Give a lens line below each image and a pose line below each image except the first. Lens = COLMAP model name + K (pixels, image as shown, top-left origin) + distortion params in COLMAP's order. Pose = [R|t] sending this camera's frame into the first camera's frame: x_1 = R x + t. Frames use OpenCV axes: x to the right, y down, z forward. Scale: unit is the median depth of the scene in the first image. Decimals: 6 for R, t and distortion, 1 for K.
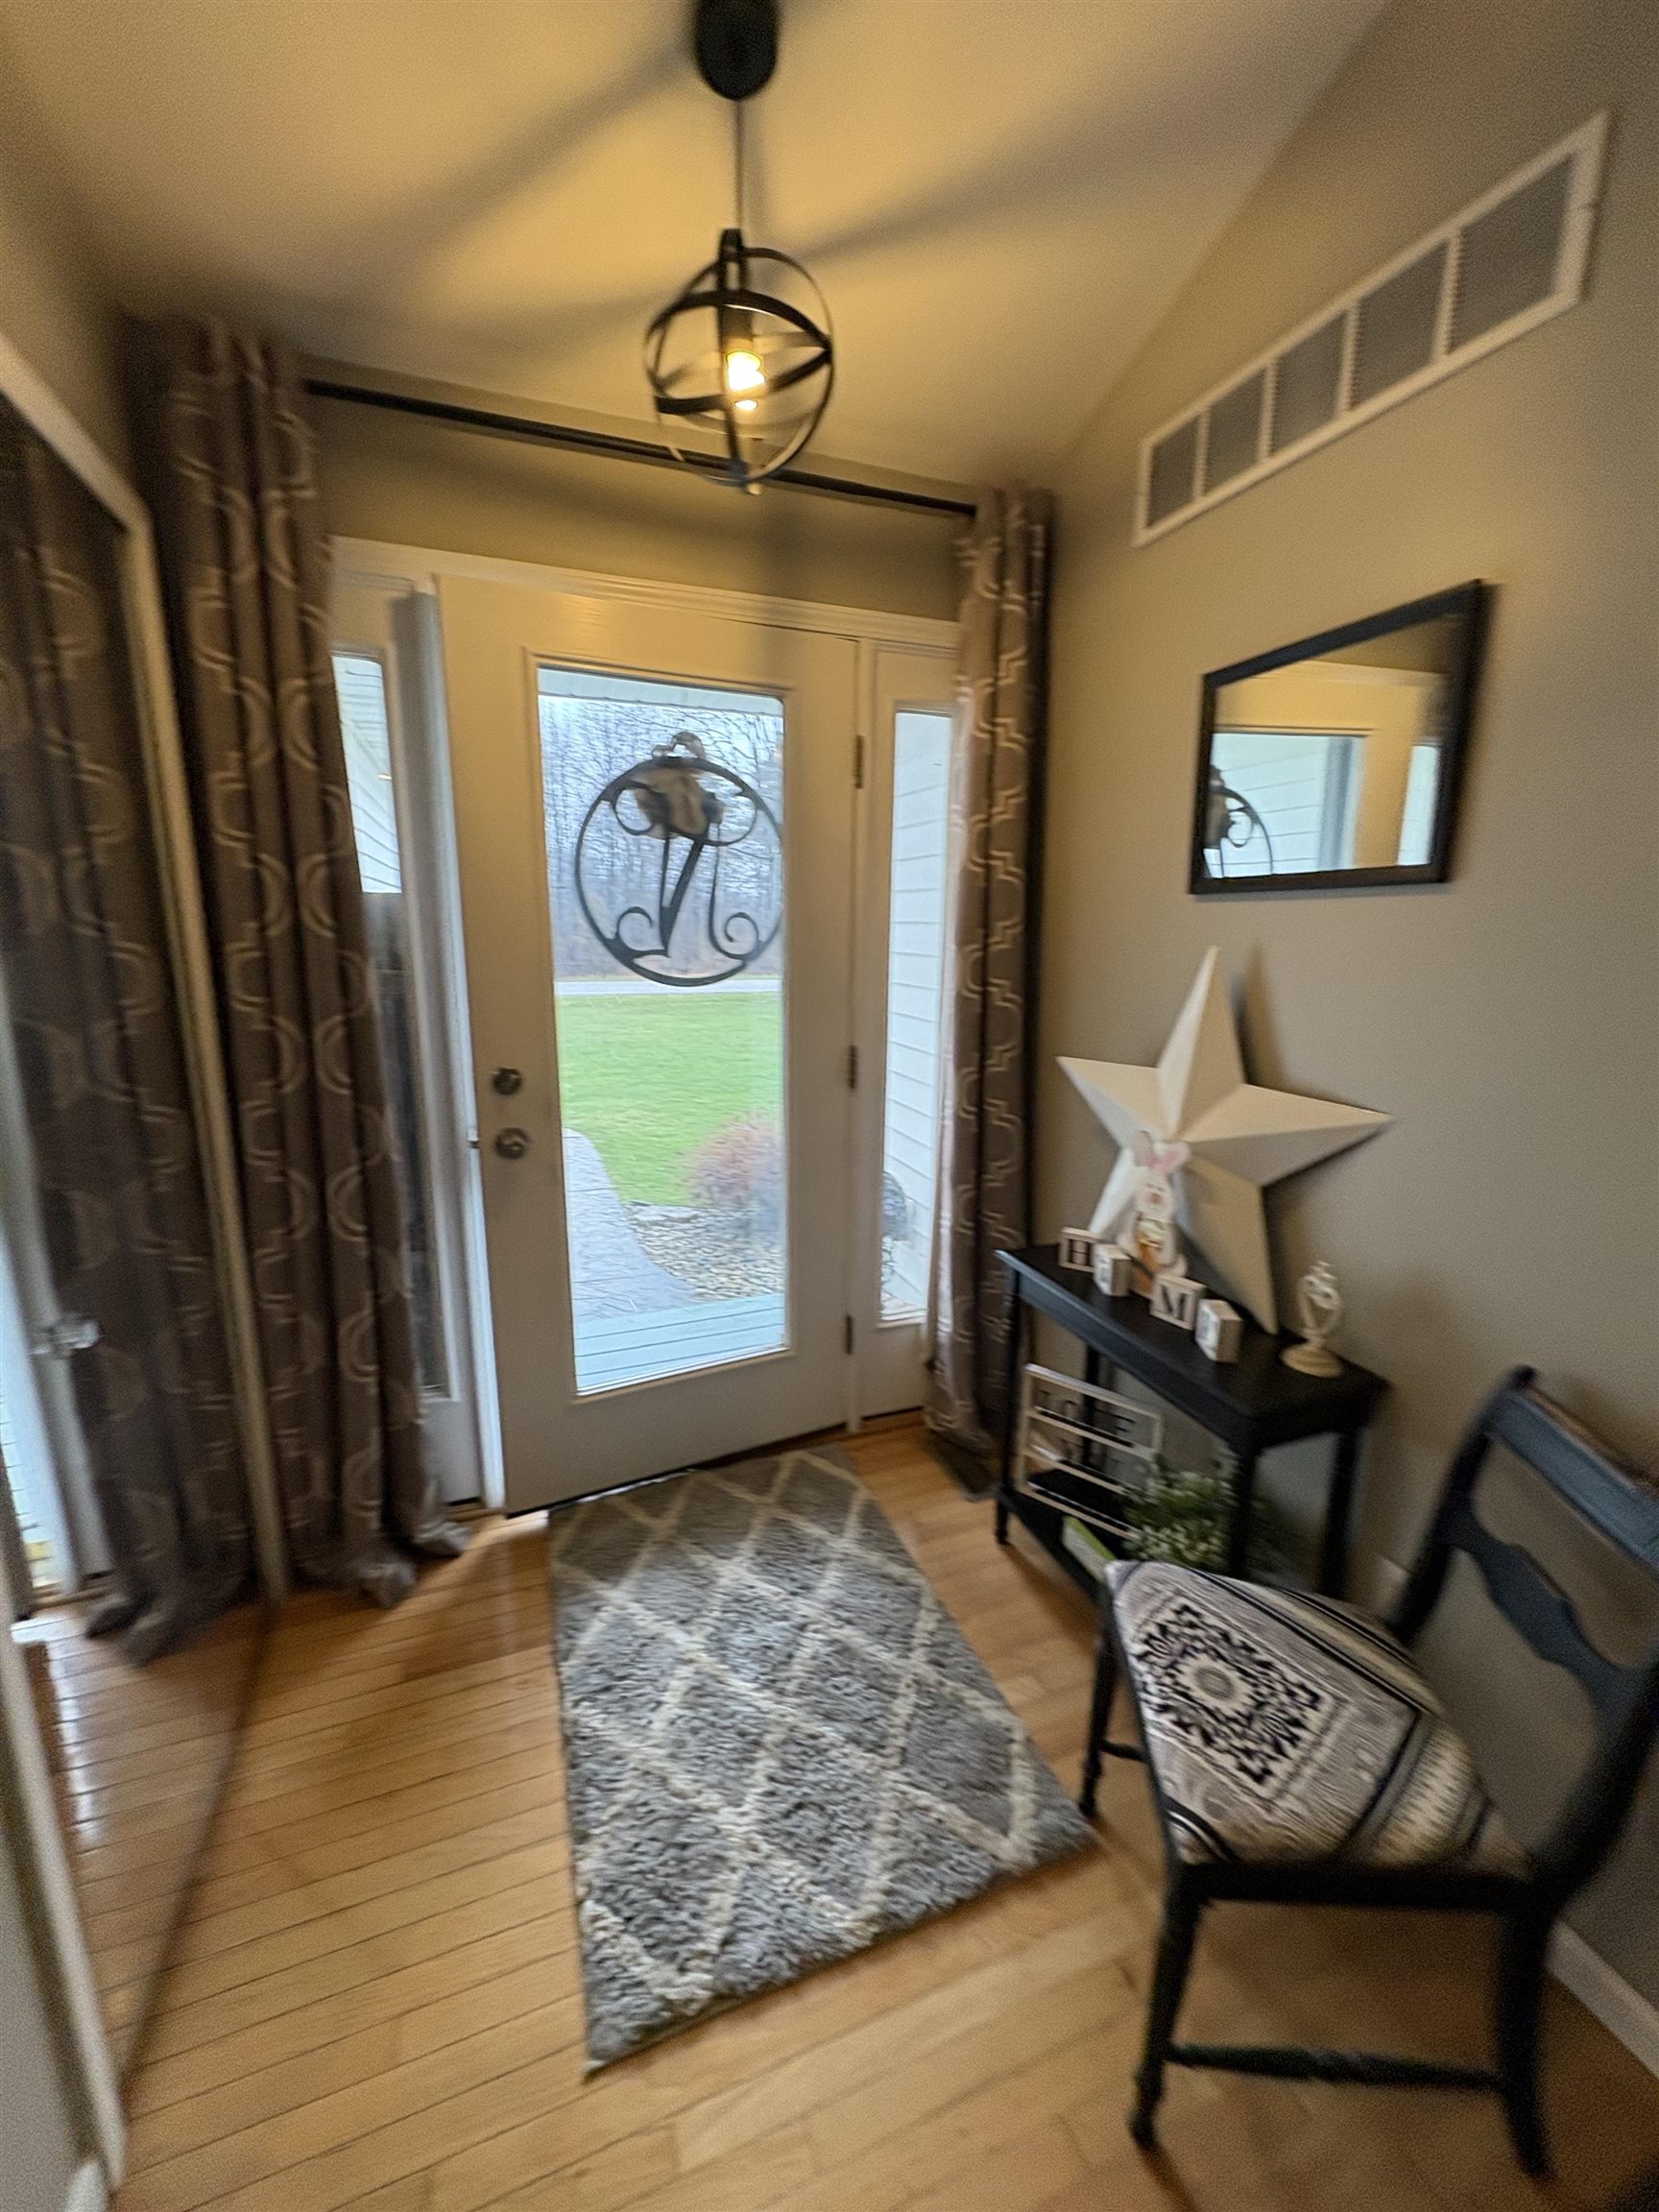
lens RADIAL K [[880.3, 0, 826.9], [0, 880.3, 1107.2], [0, 0, 1]] dist [-0.002185, -0.000290]
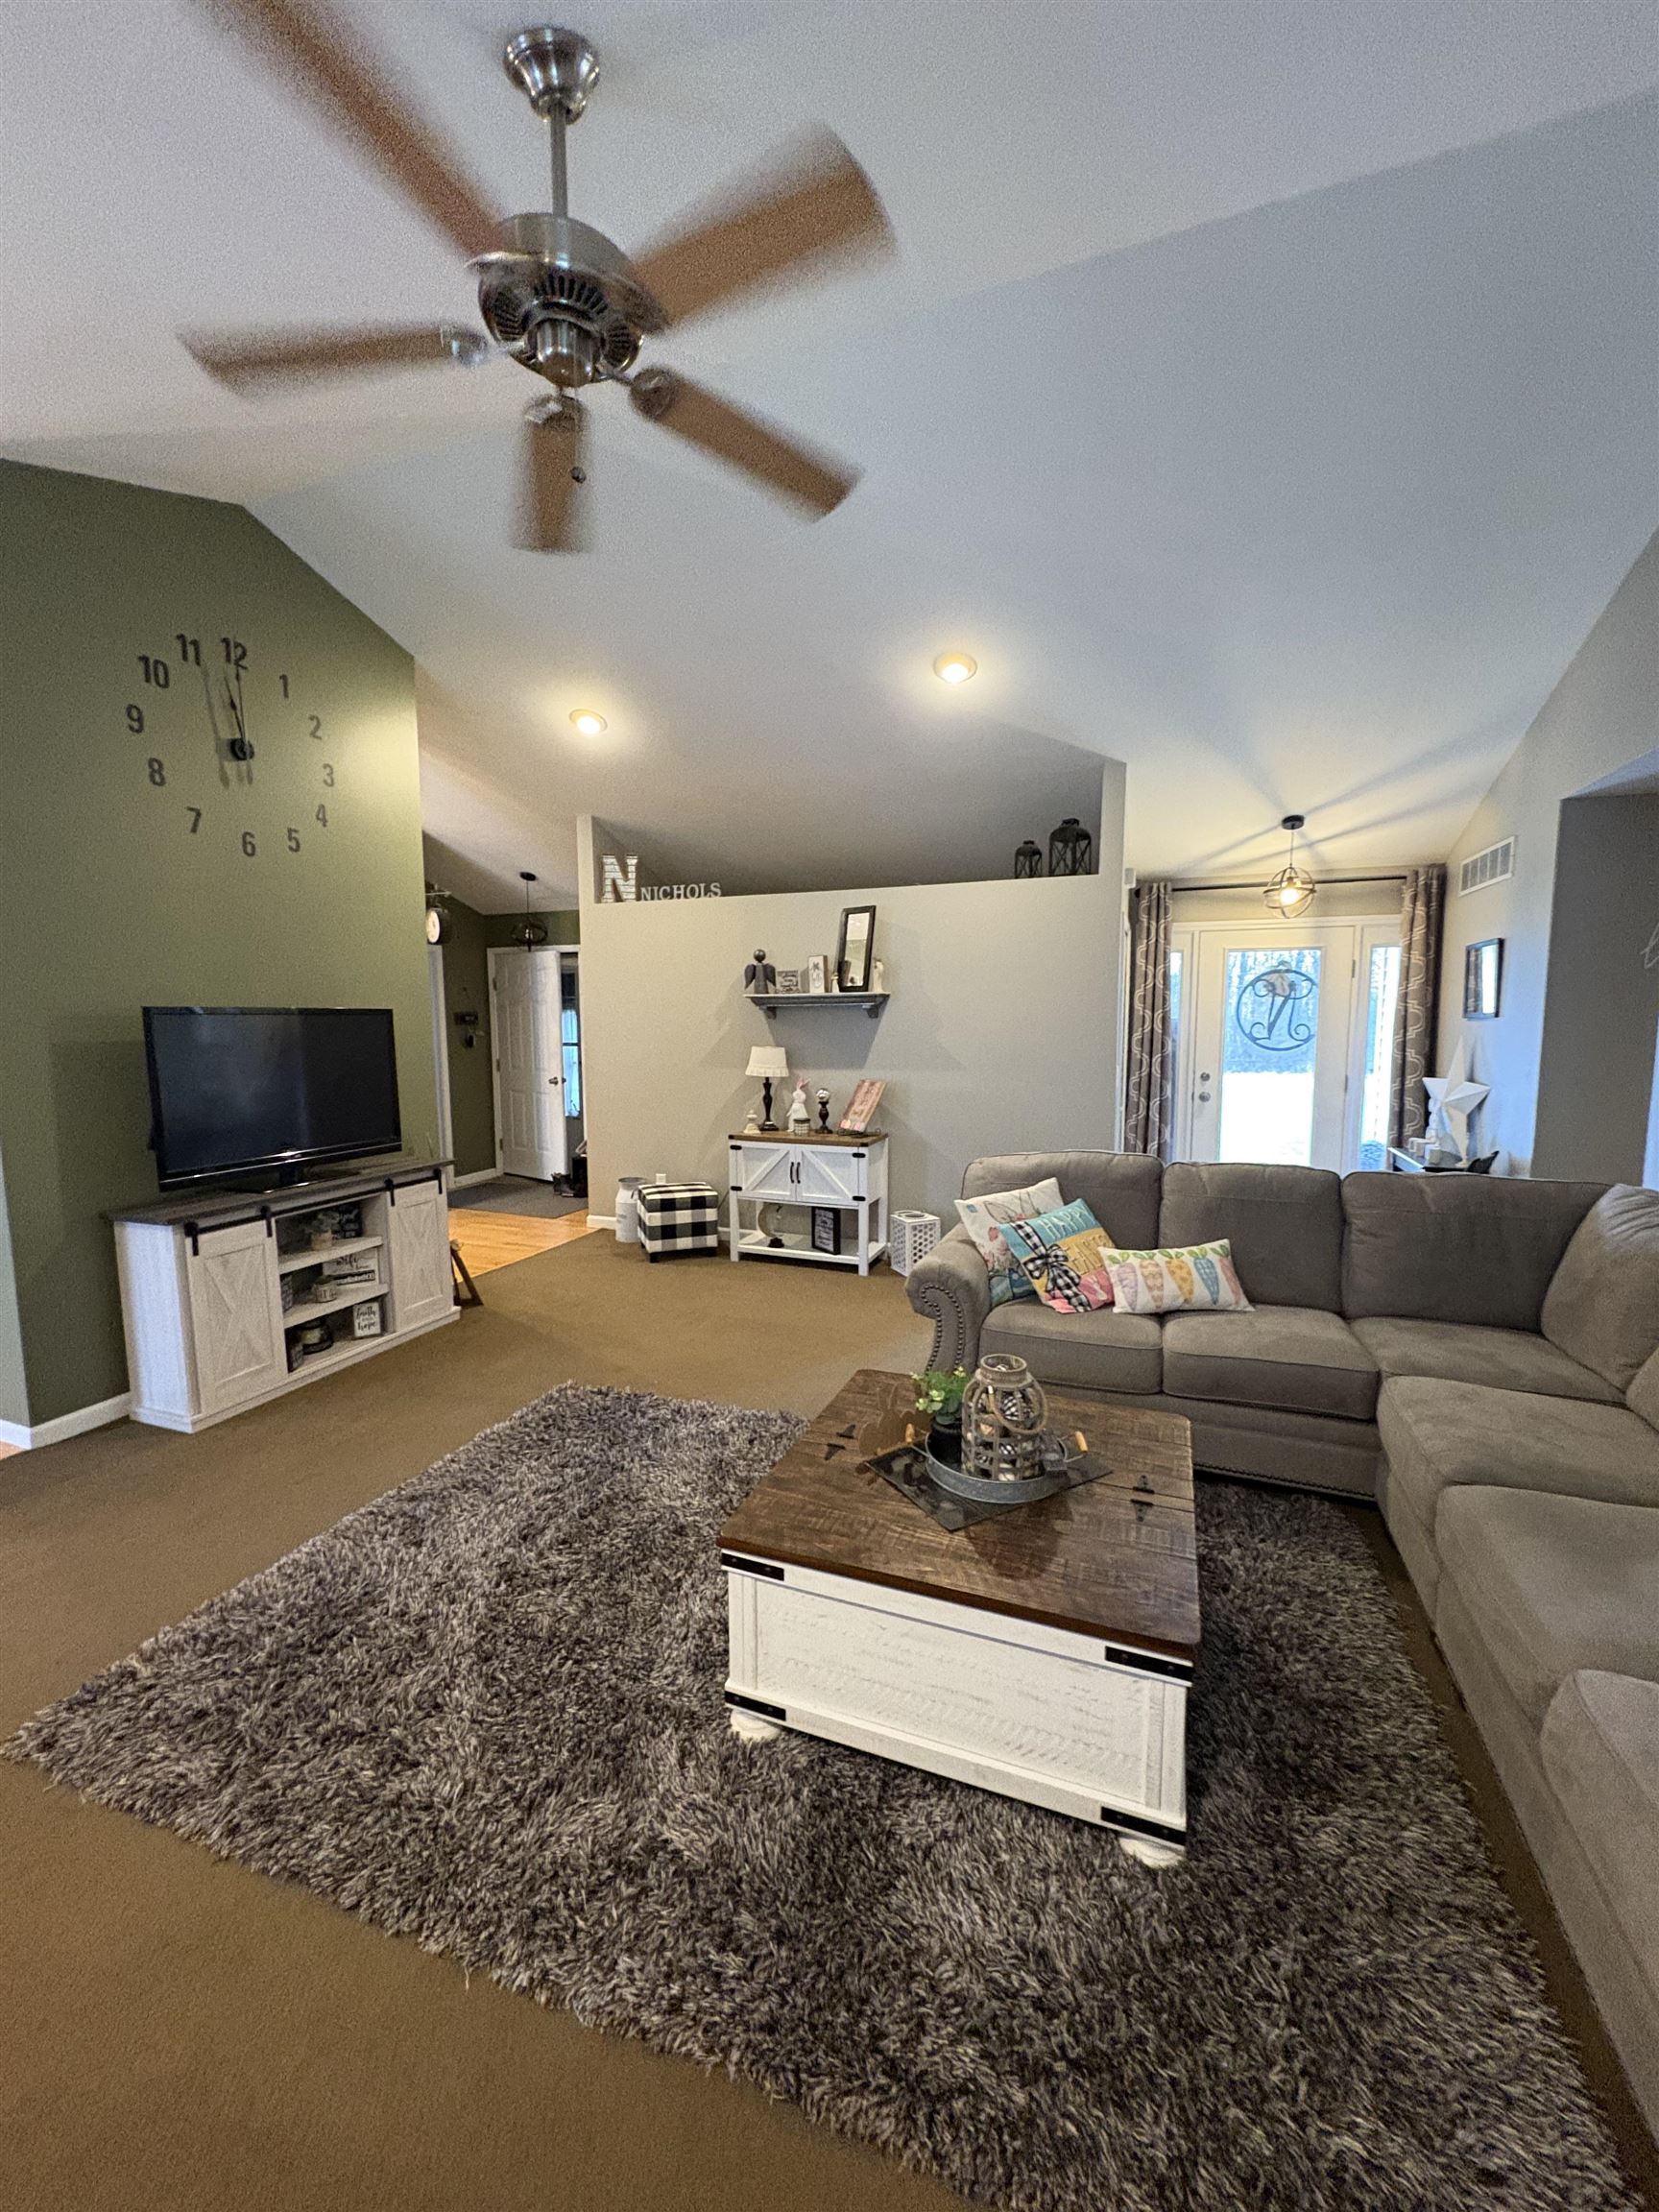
lens RADIAL K [[880.3, 0, 815.8], [0, 880.3, 1109.2], [0, 0, 1]] dist [-0.002185, -0.000290]
pose [[0.743780, 0.059523, -0.665769, 0.654951], [-0.129211, 0.990044, -0.055836, 0.409672], [0.655817, 0.127555, 0.744066, -2.099982]]
